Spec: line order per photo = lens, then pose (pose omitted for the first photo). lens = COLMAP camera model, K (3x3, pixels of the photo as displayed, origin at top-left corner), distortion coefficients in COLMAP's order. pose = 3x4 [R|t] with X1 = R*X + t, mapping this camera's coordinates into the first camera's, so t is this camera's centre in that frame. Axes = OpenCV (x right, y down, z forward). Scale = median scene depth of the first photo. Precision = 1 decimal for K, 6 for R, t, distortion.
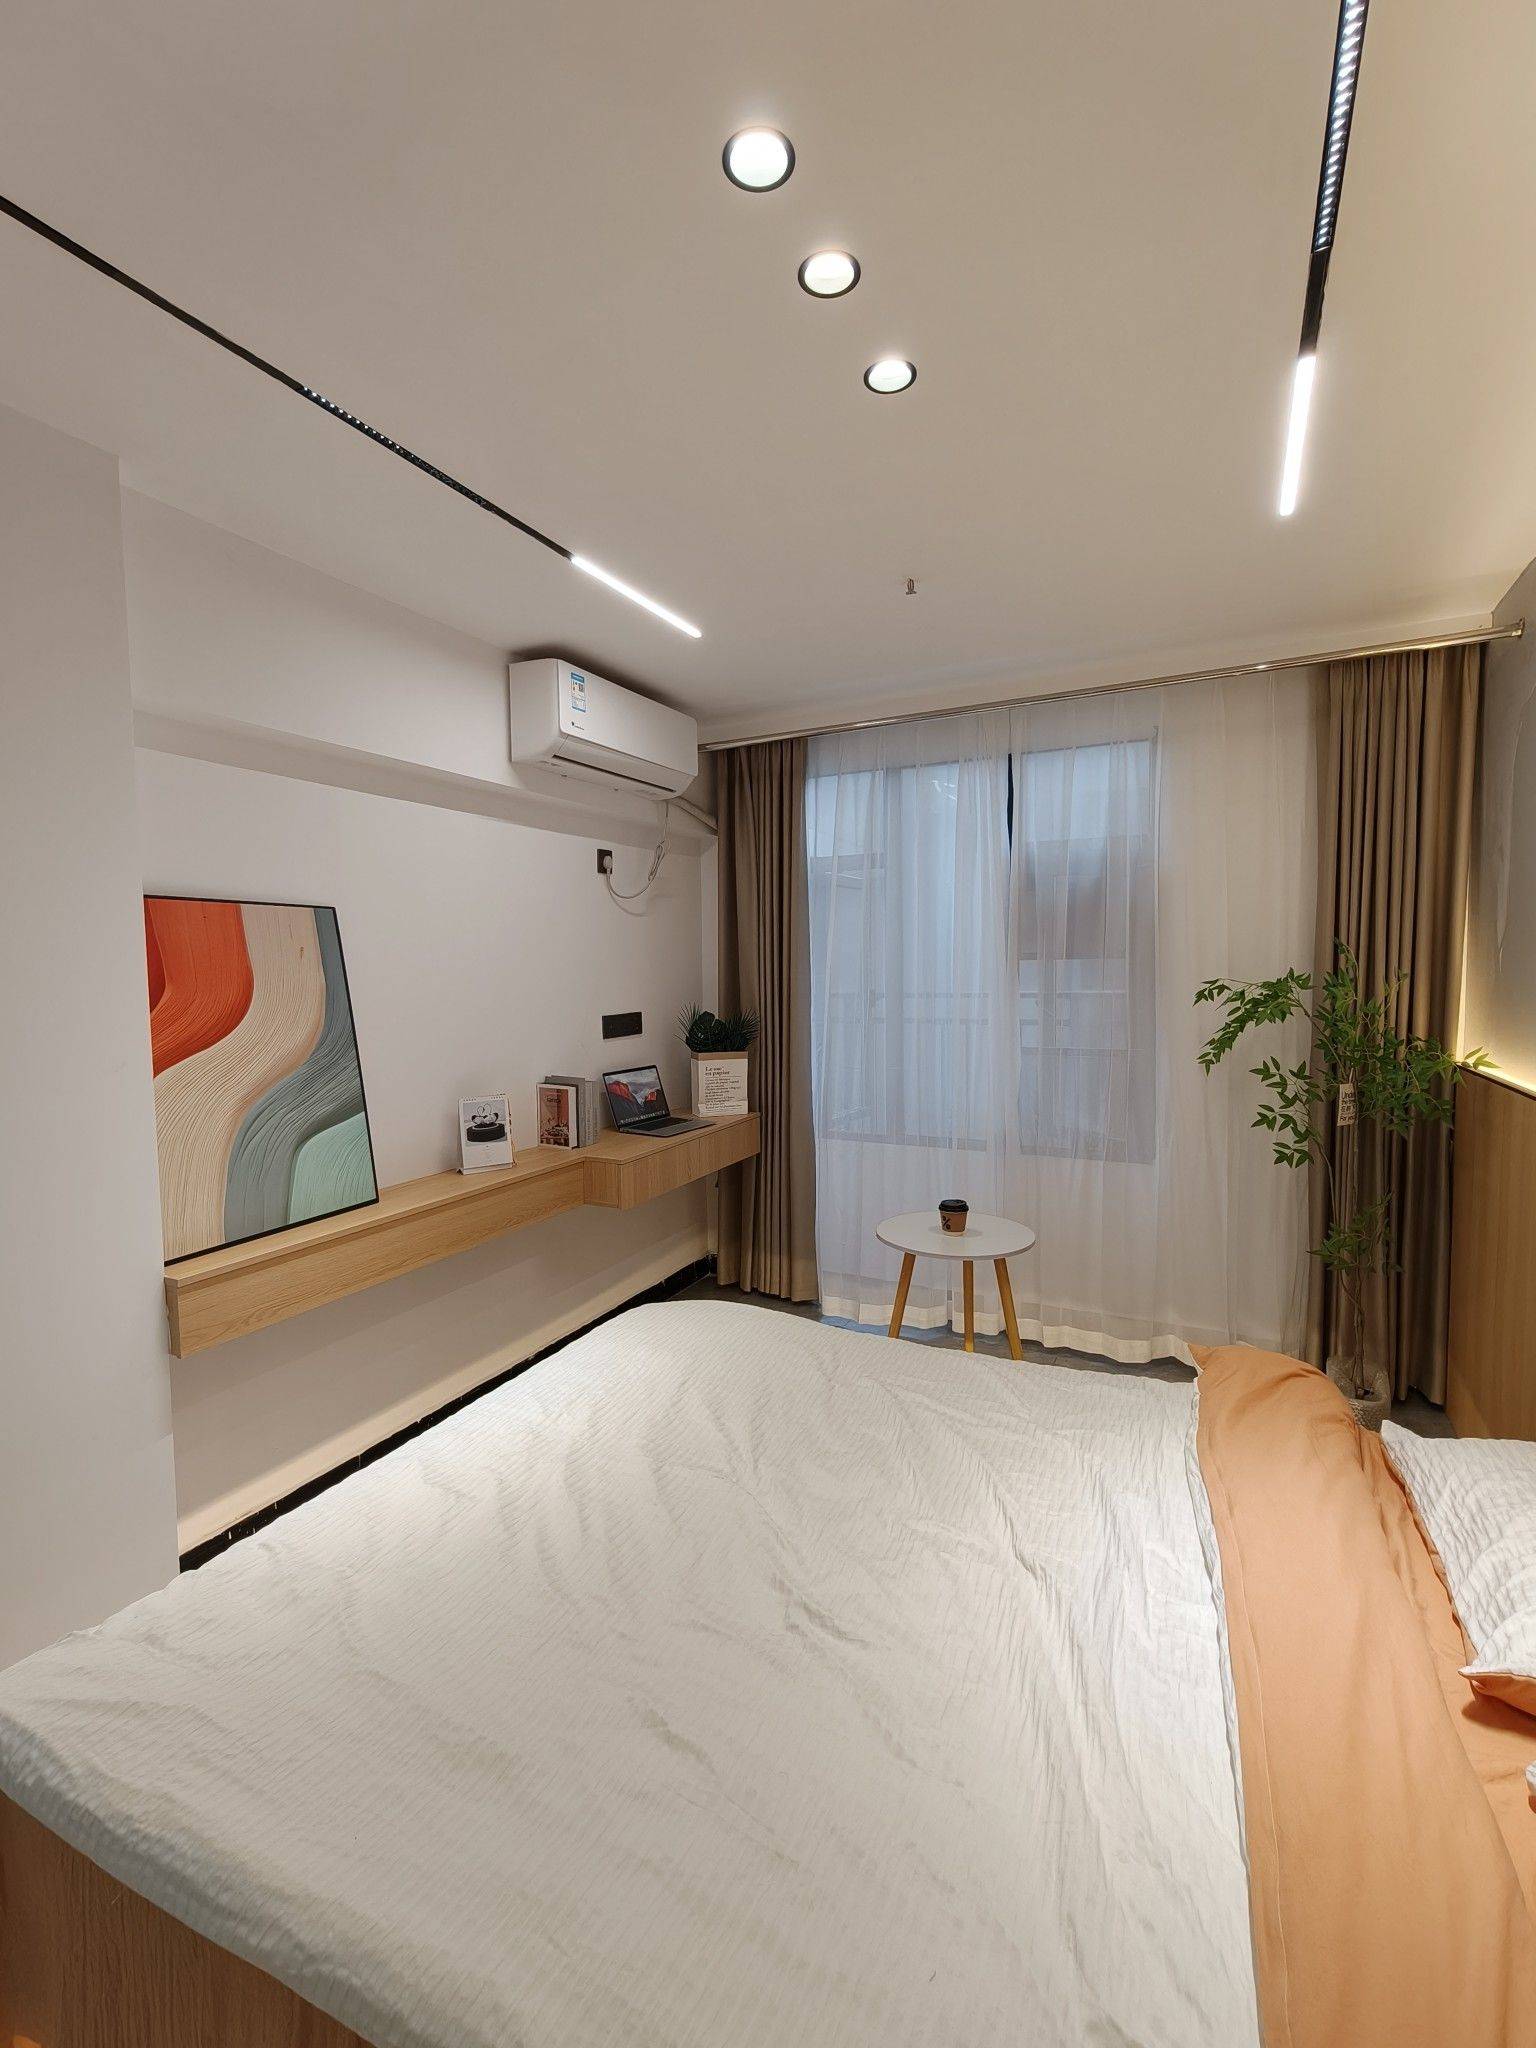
lens RADIAL K [[912.0, 0, 768.0], [0, 912.0, 1024.0], [0, 0, 1]] dist [0.002345, -0.001837]
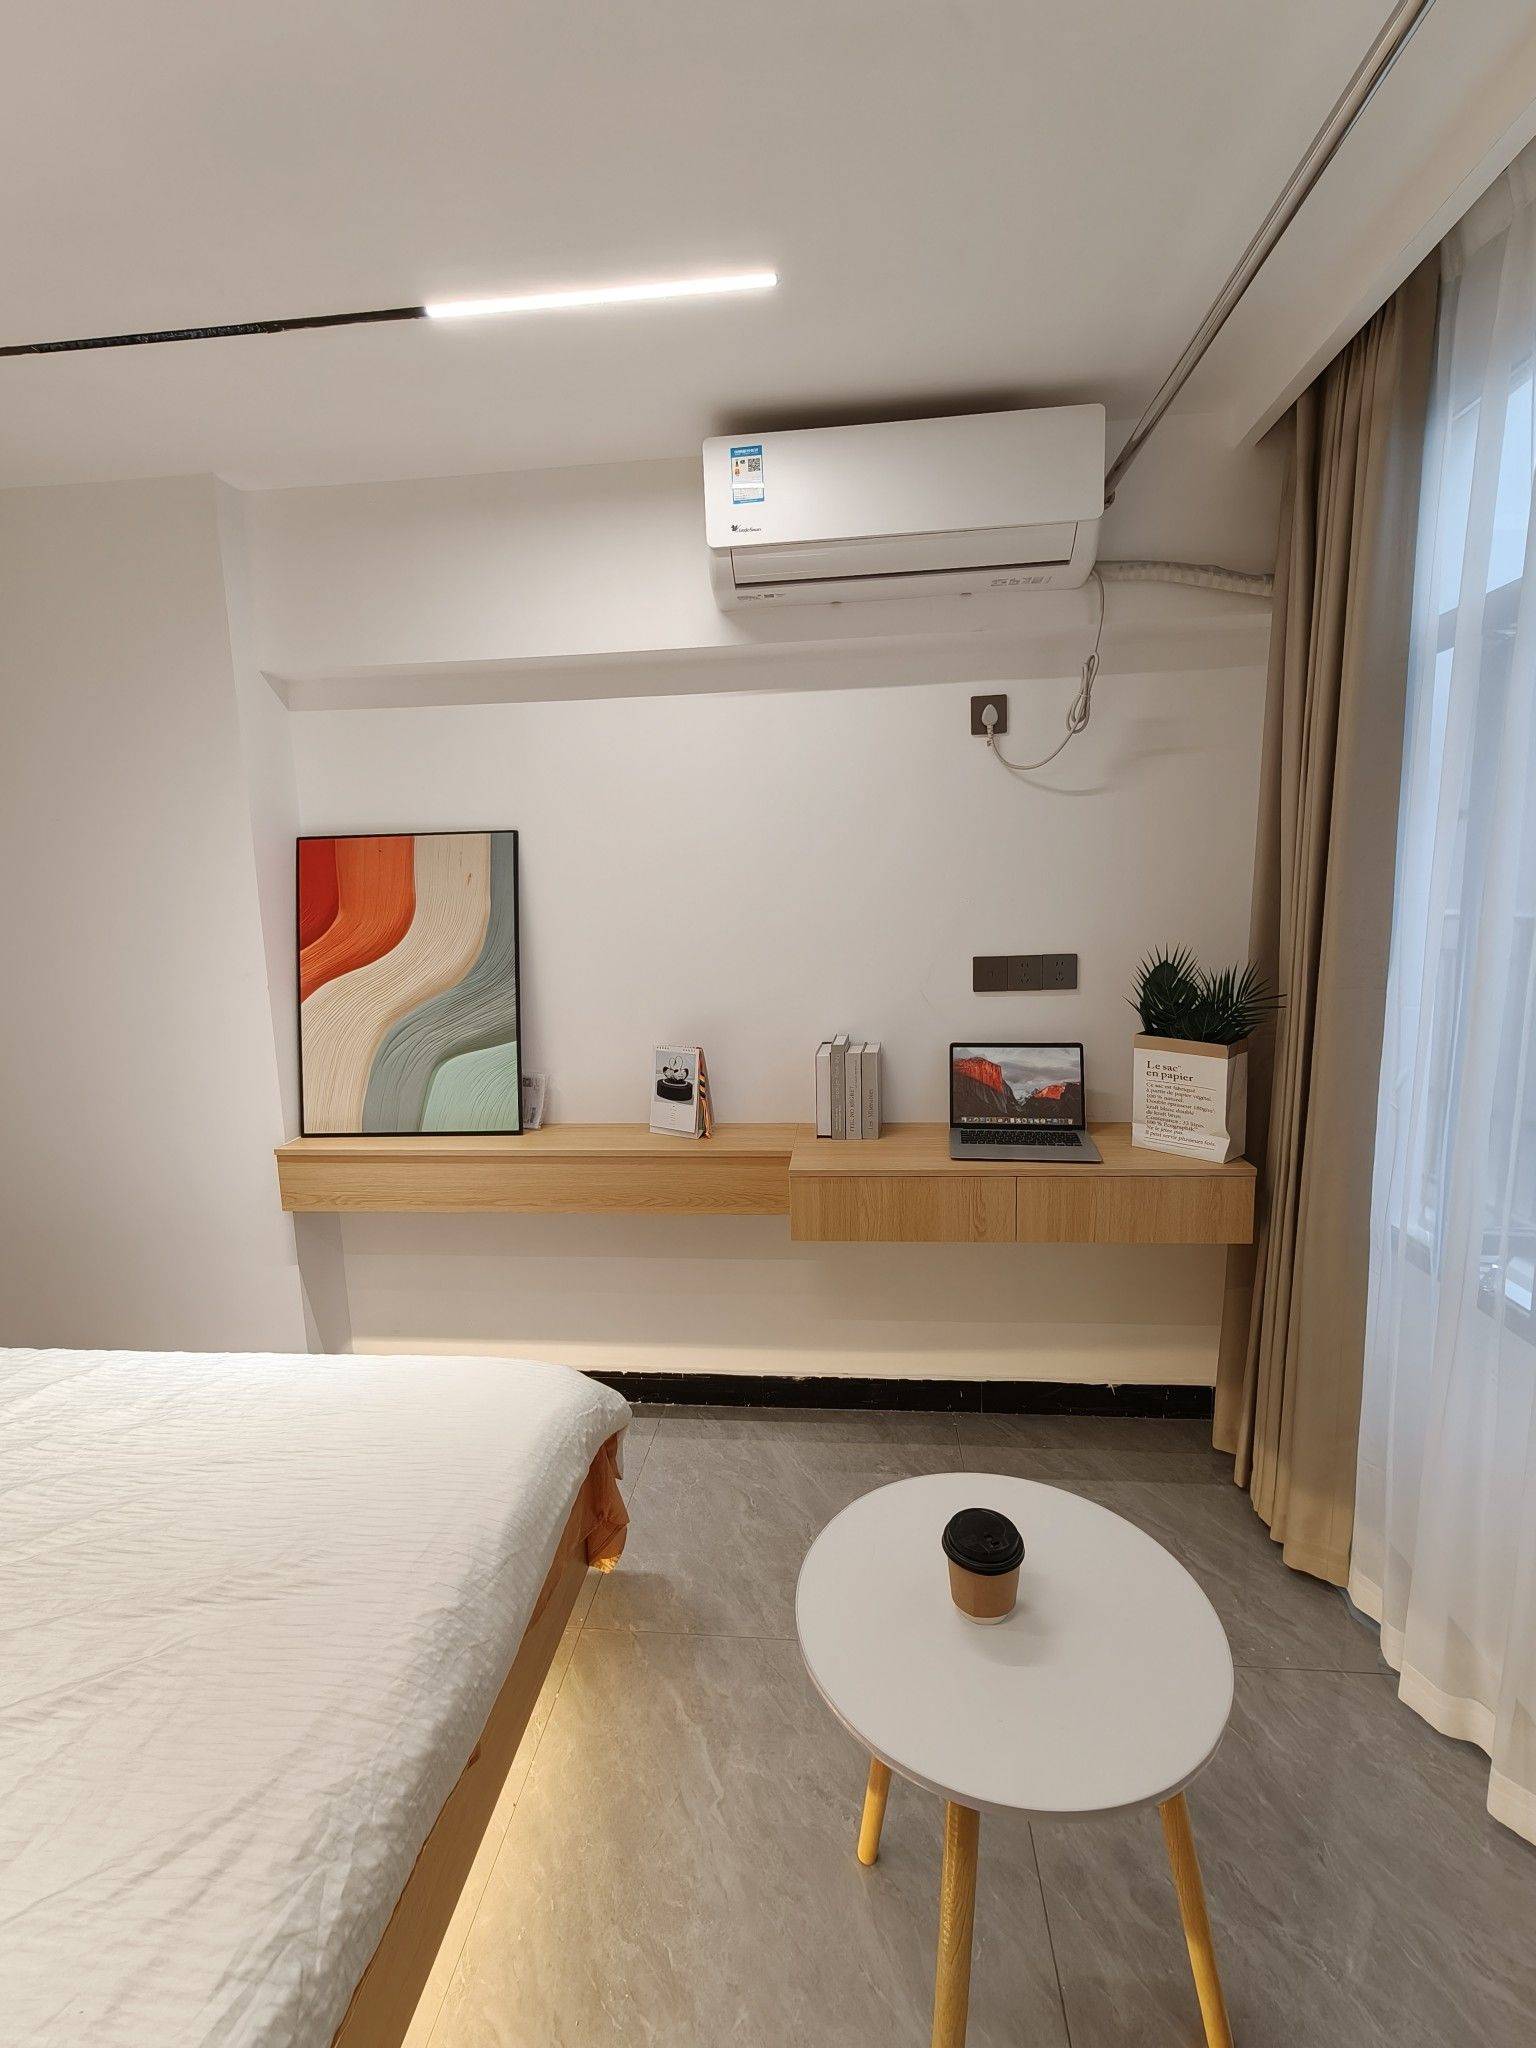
lens RADIAL K [[912.0, 0, 768.0], [0, 912.0, 1024.0], [0, 0, 1]] dist [0.002345, -0.001837]
pose [[0.355527, 0.140191, -0.924093, 0.454132], [-0.036734, 0.990019, 0.136060, -0.053473], [0.933944, -0.014428, 0.357128, 0.737554]]
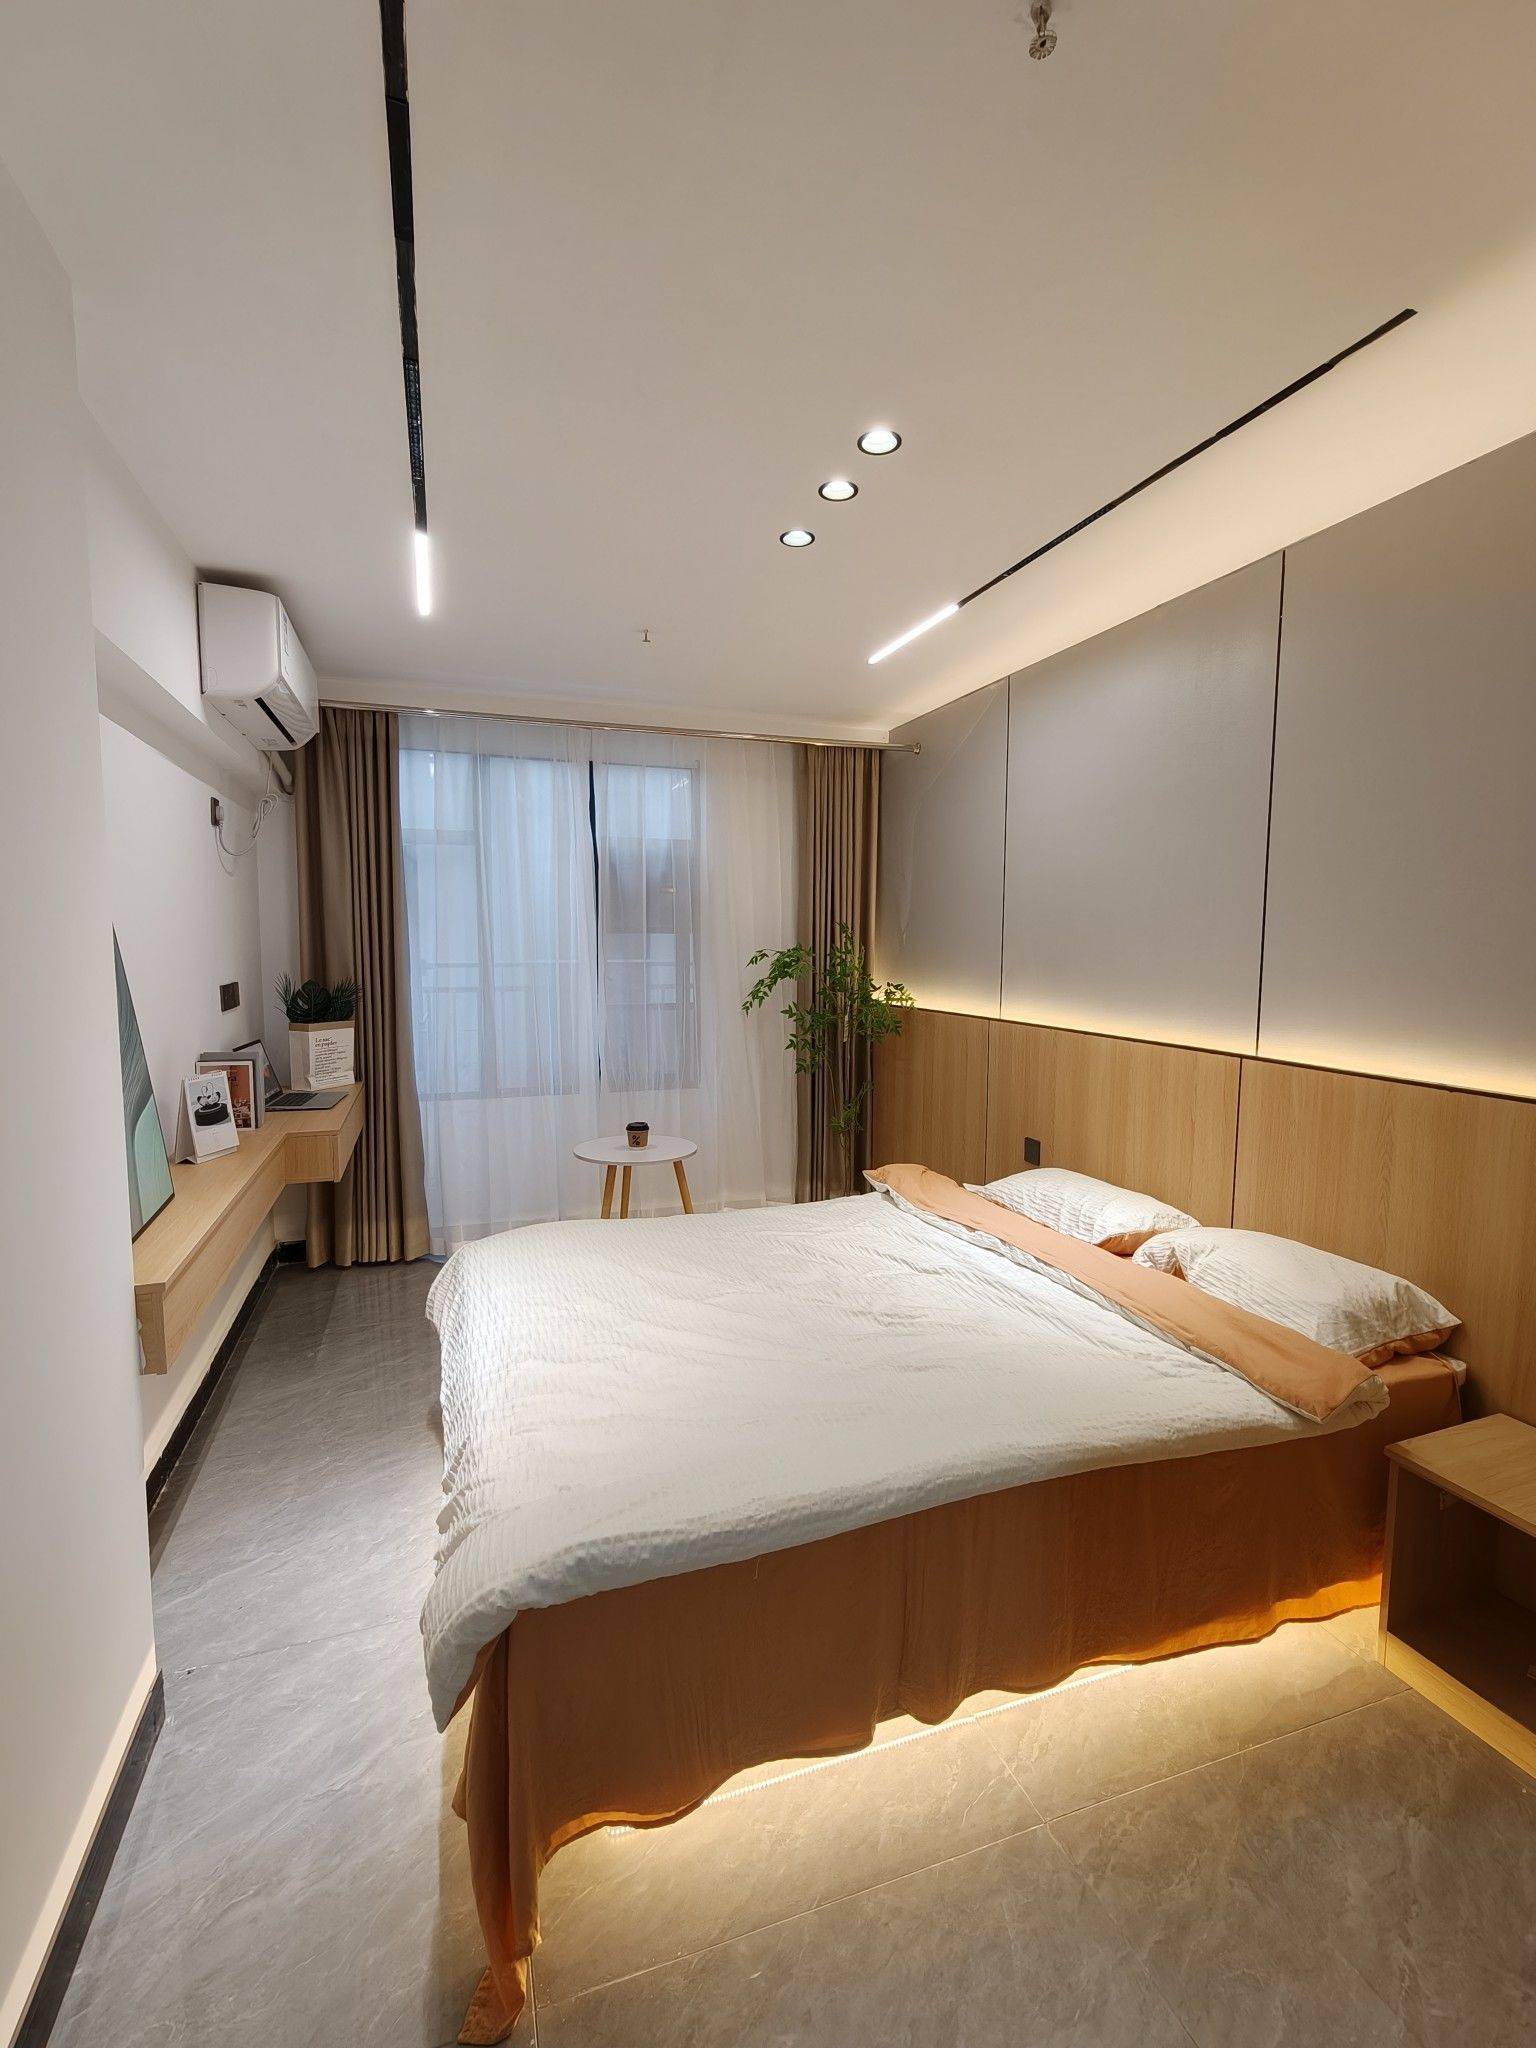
lens RADIAL K [[906.1, 0, 759.2], [0, 906.1, 1026.0], [0, 0, 1]] dist [0.001576, -0.000286]
pose [[0.700737, -0.051601, 0.711551, -0.527215], [0.033417, 0.998660, 0.039512, 0.014880], [-0.712637, -0.003910, 0.701522, -0.000777]]
